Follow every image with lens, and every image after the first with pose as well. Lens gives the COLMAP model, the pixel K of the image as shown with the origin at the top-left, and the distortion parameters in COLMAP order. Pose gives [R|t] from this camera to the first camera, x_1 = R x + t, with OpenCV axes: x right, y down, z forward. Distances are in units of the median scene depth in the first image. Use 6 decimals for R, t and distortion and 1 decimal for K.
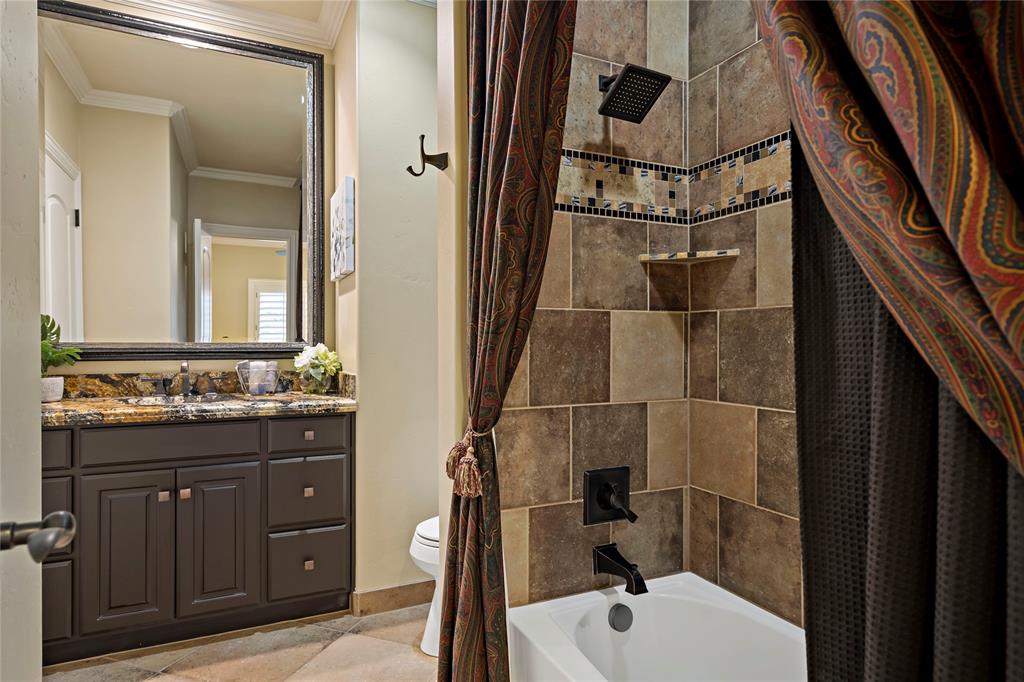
lens RADIAL K [[567.0, 0, 509.8], [0, 567.0, 343.6], [0, 0, 1]] dist [-0.005627, -0.000545]
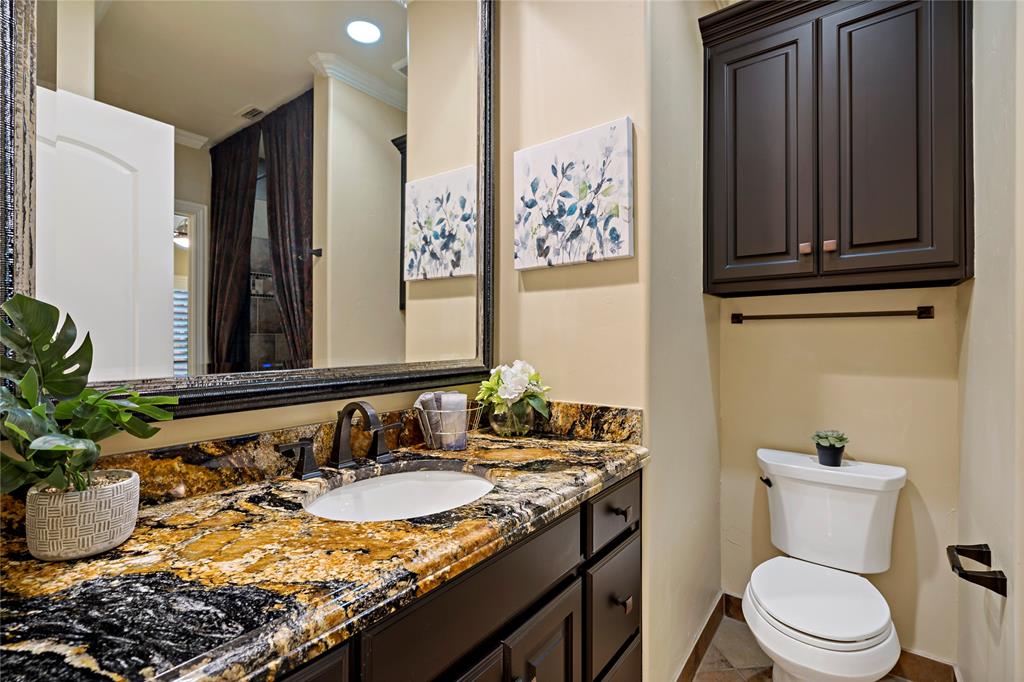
lens RADIAL K [[458.8, 0, 513.0], [0, 458.8, 337.8], [0, 0, 1]] dist [0.001463, 0.000081]
pose [[0.893790, 0.003932, 0.448468, -0.657345], [-0.003093, 0.999992, -0.002602, -0.032467], [-0.448475, 0.000938, 0.893795, 0.558534]]
